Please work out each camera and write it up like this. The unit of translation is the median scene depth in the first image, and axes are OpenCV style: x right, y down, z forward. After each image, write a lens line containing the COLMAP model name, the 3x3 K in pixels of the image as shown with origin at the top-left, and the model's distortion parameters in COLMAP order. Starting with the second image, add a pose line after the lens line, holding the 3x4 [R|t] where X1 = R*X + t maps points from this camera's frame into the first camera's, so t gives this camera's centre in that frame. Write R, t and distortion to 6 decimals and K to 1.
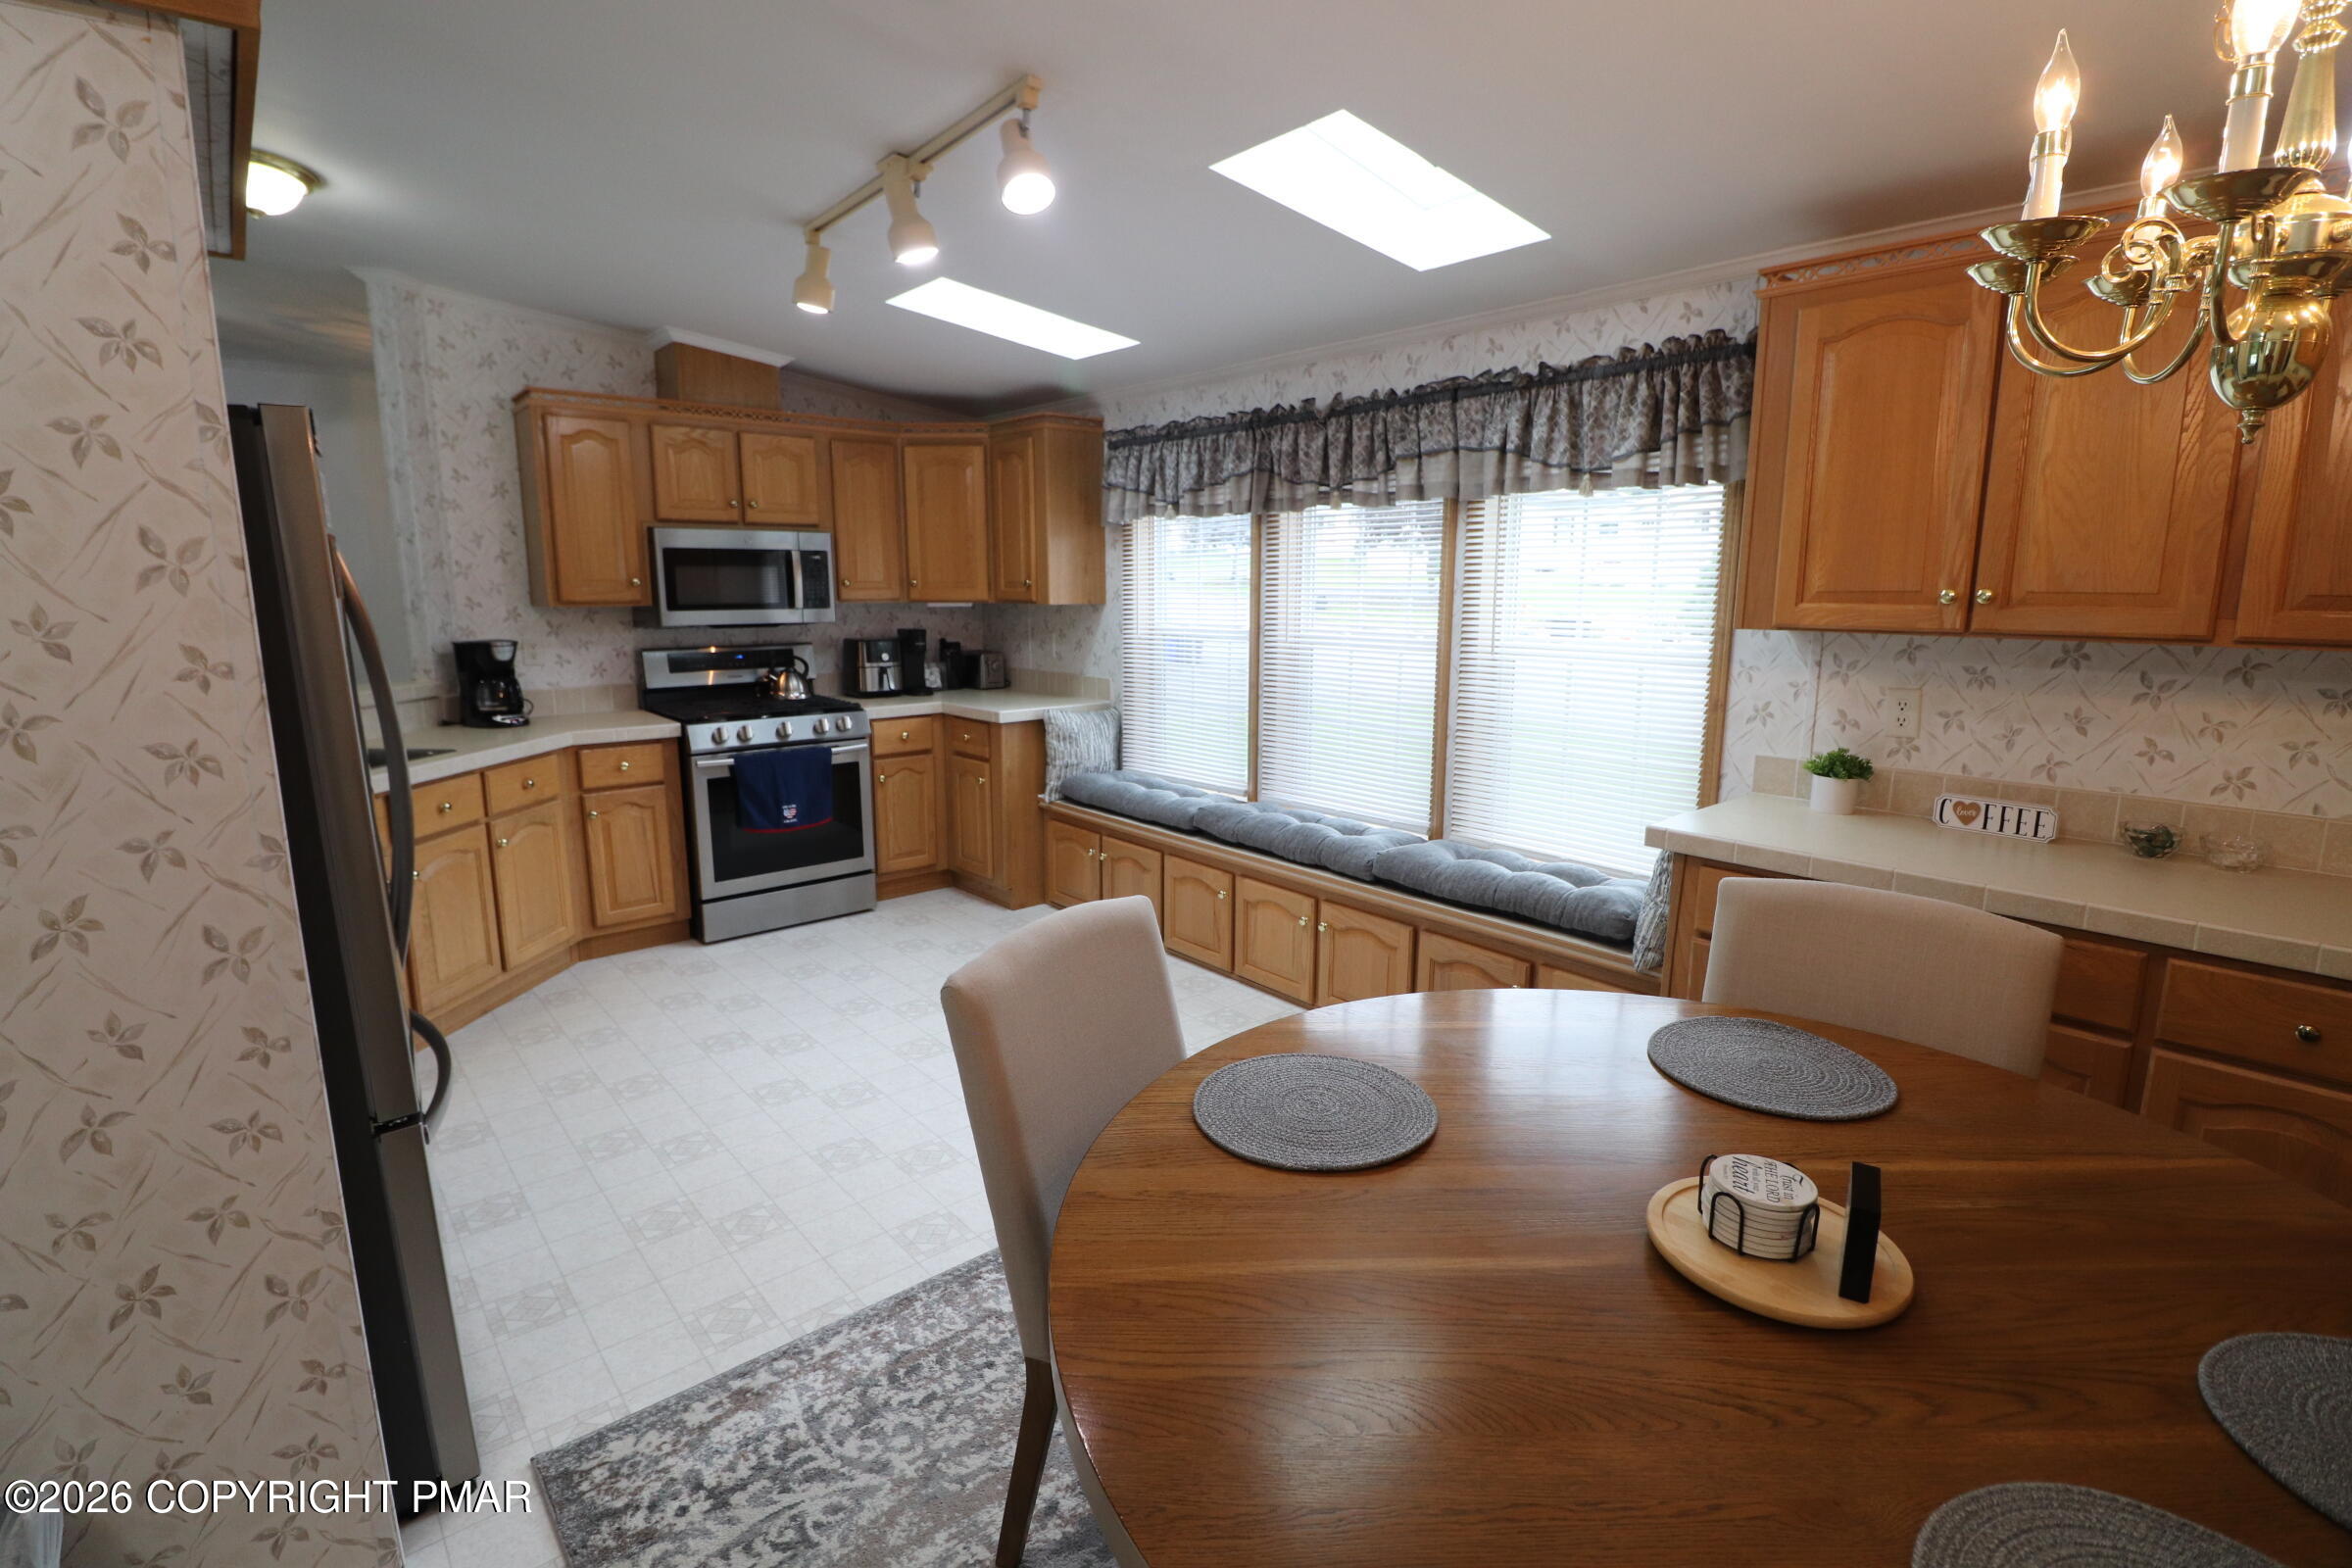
lens RADIAL K [[1086.6, 0, 1160.4], [0, 1086.6, 770.0], [0, 0, 1]] dist [-0.004278, -0.011633]
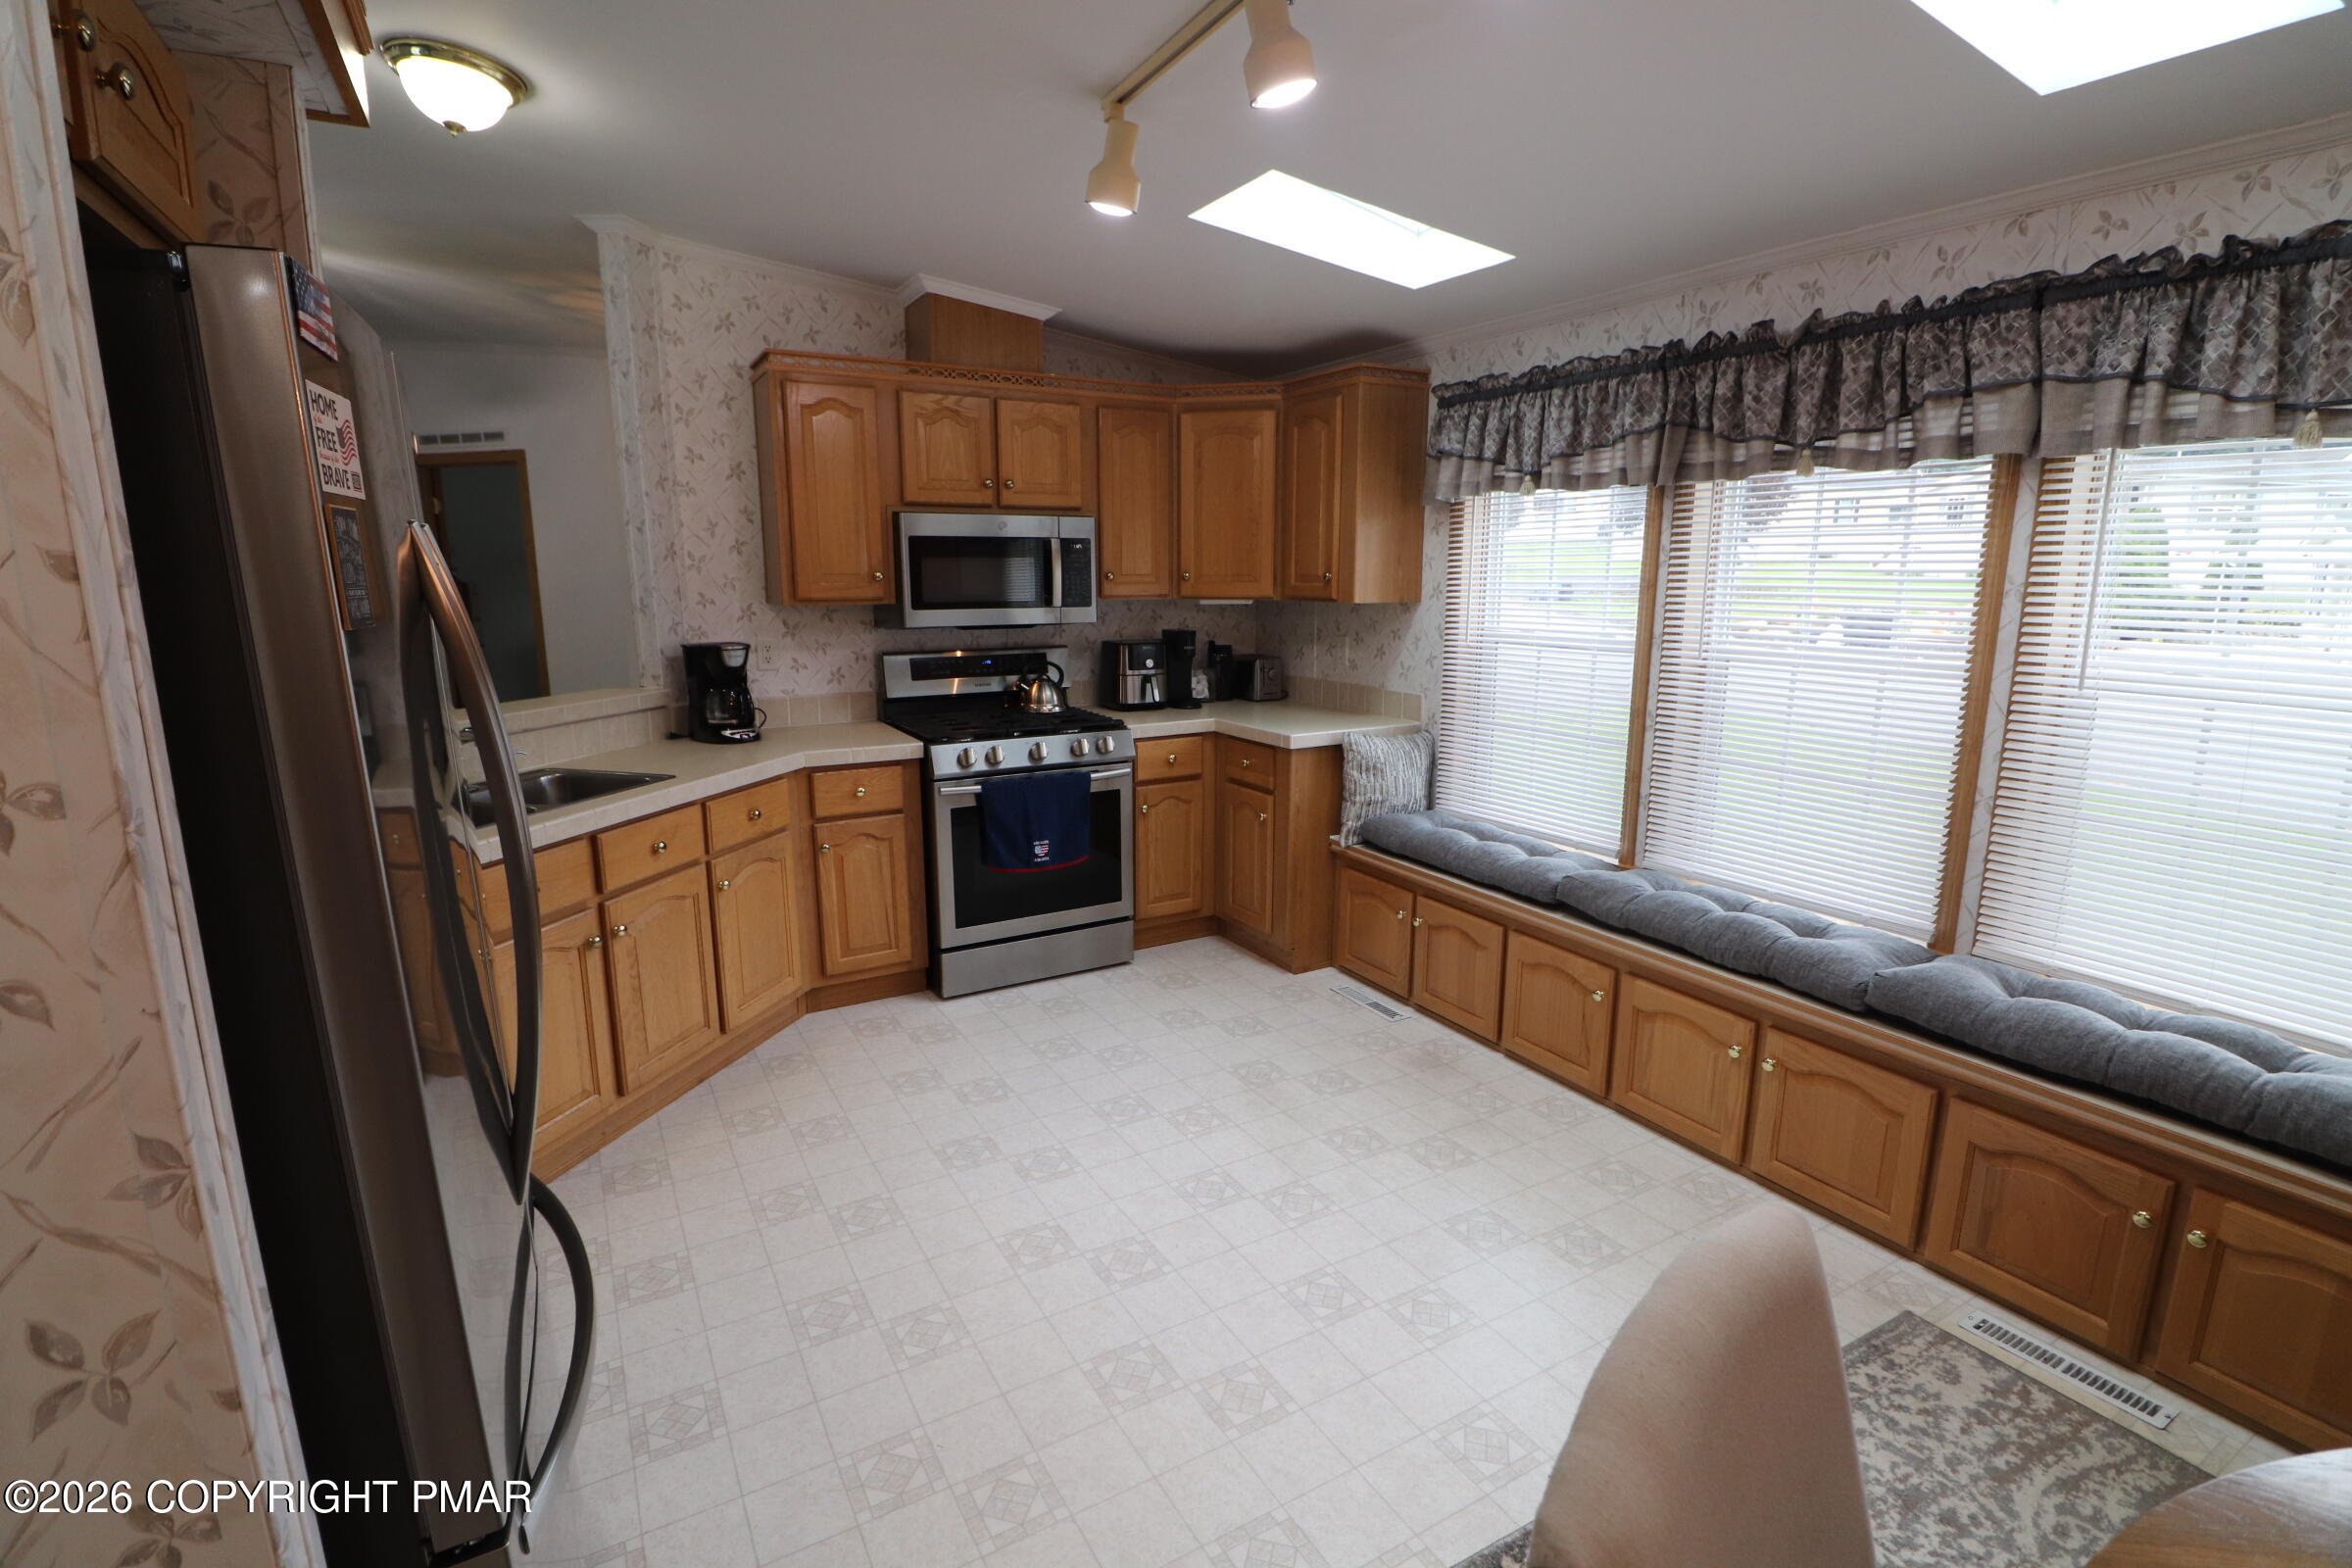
lens RADIAL K [[1086.6, 0, 1162.8], [0, 1086.6, 778.2], [0, 0, 1]] dist [-0.004278, -0.011633]
pose [[0.981630, 0.034426, -0.187663, -0.117985], [-0.031013, 0.999296, 0.021095, -0.047573], [0.188258, -0.014887, 0.982007, 0.240933]]
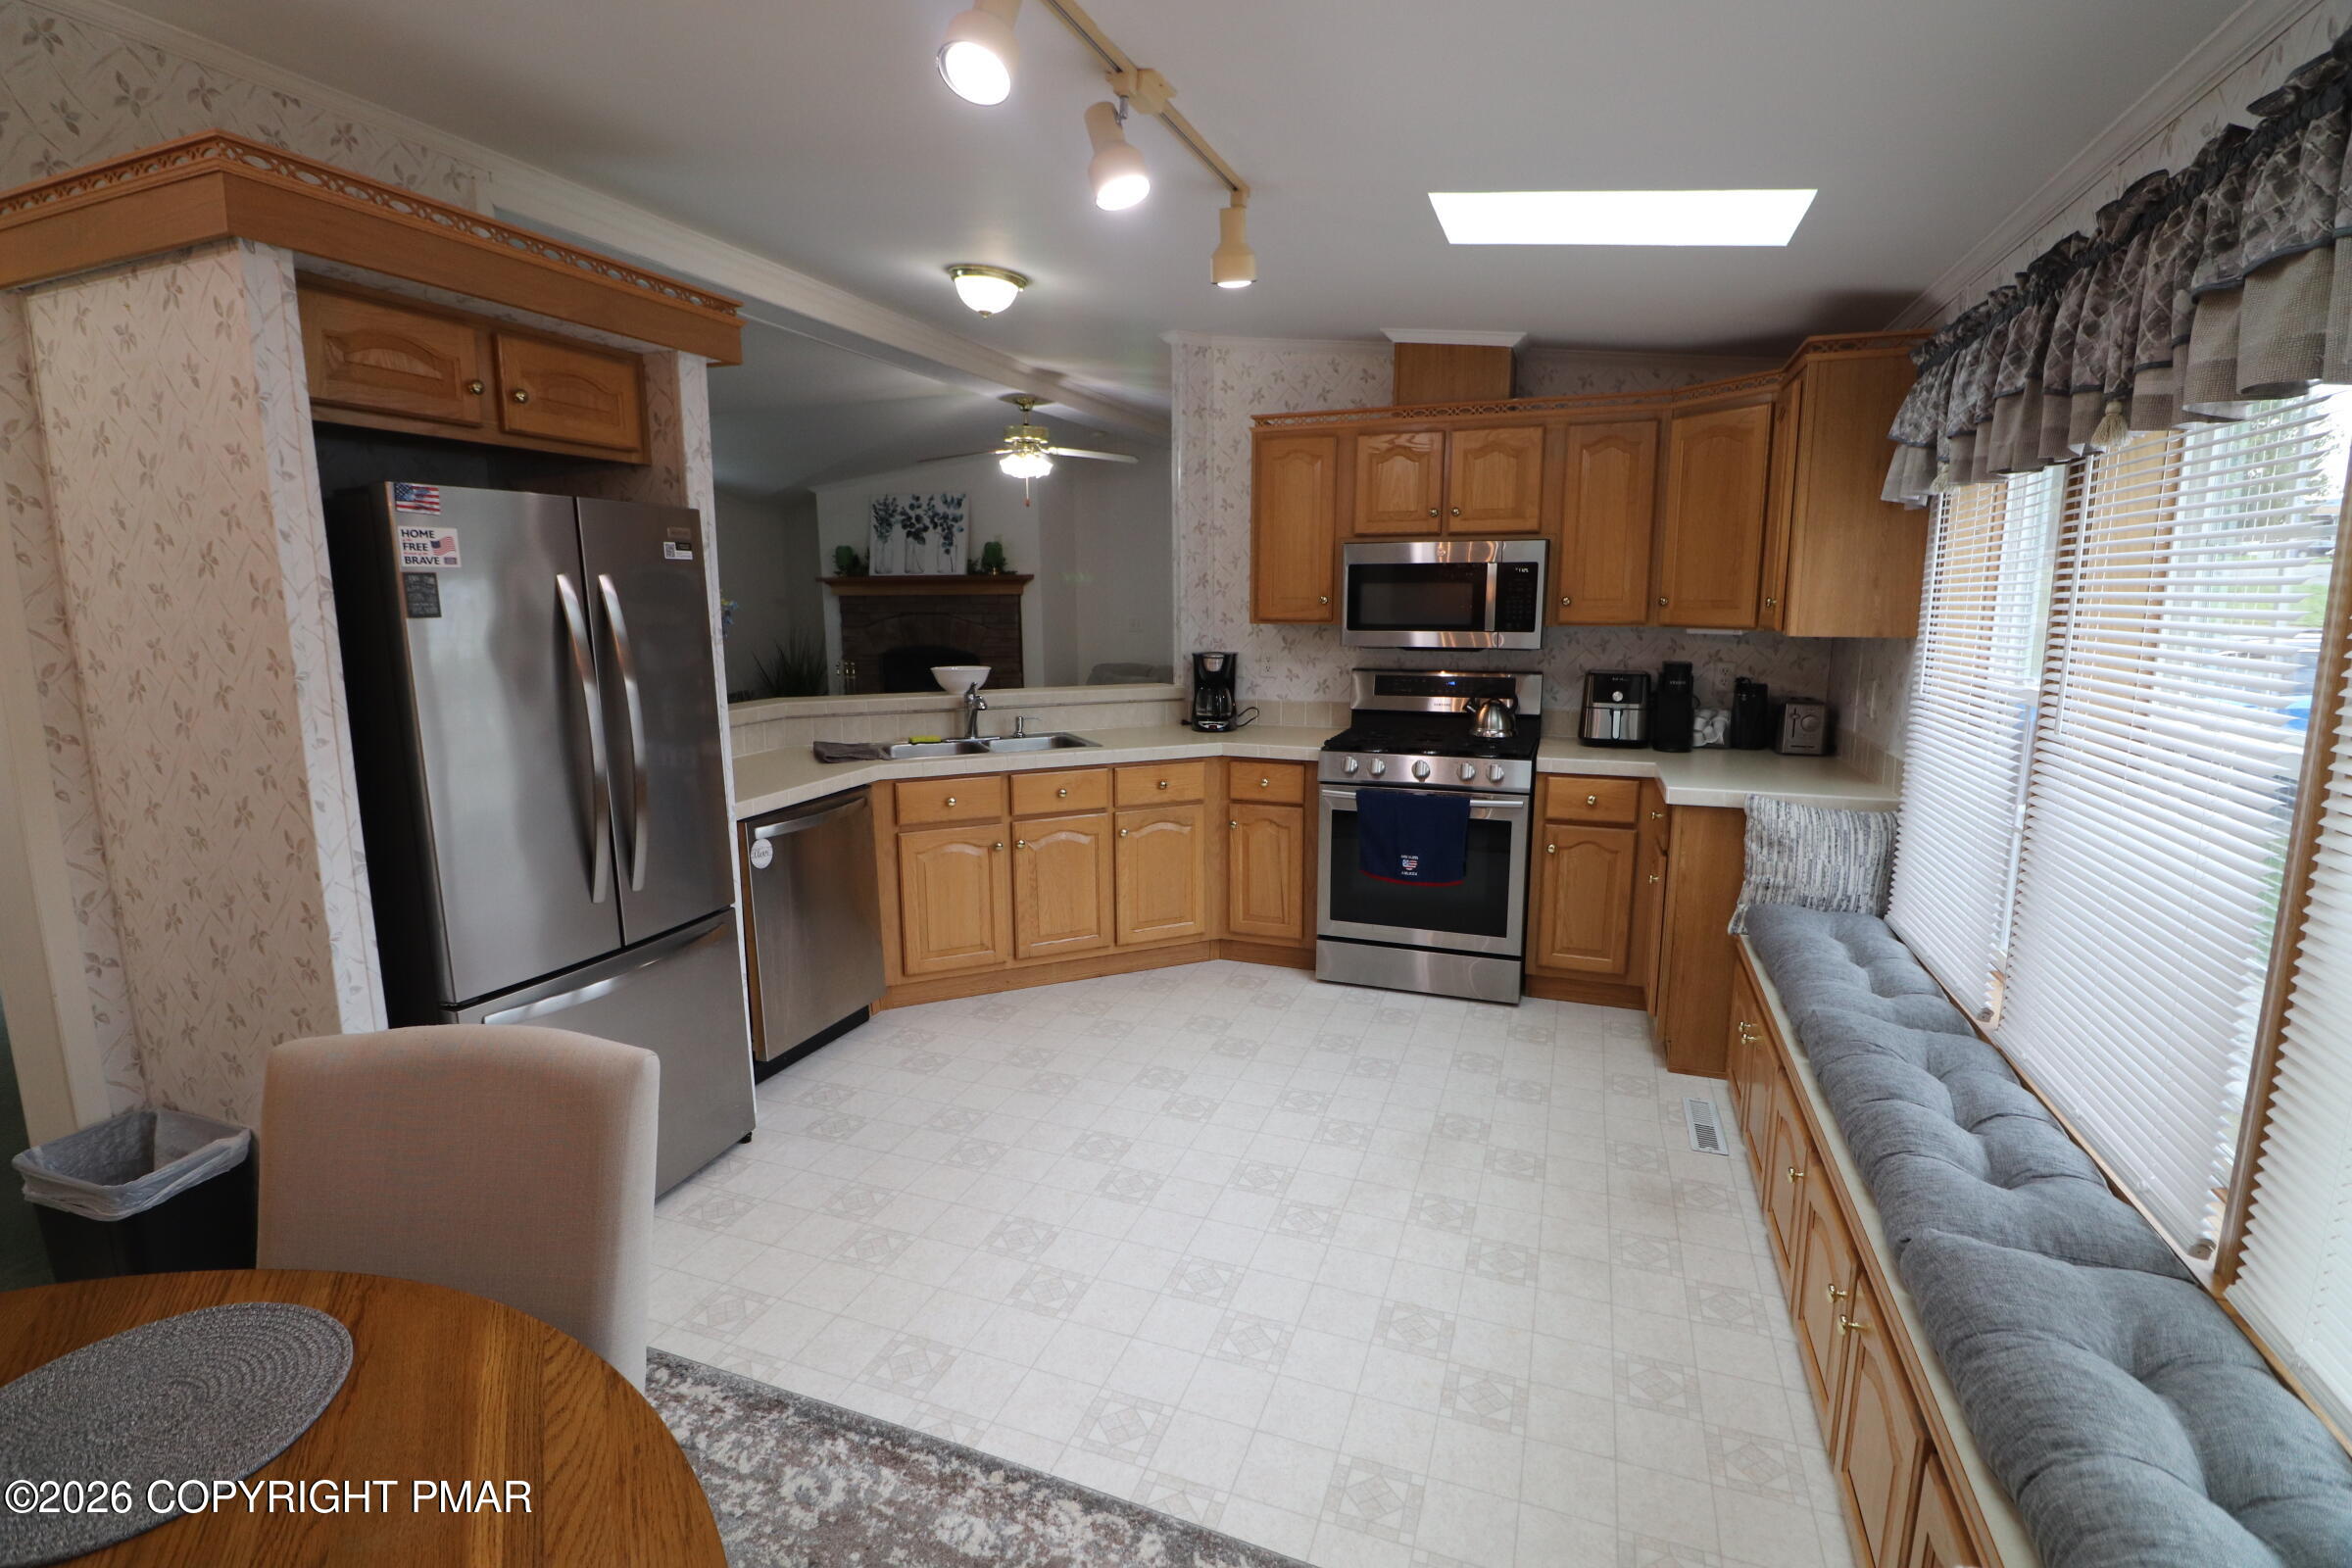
lens RADIAL K [[1086.6, 0, 1163.3], [0, 1086.6, 769.4], [0, 0, 1]] dist [-0.004278, -0.011633]
pose [[0.479118, 0.137689, -0.866884, 0.397753], [-0.148741, 0.986072, 0.074413, -0.091386], [0.865056, 0.093289, 0.492925, 0.500934]]
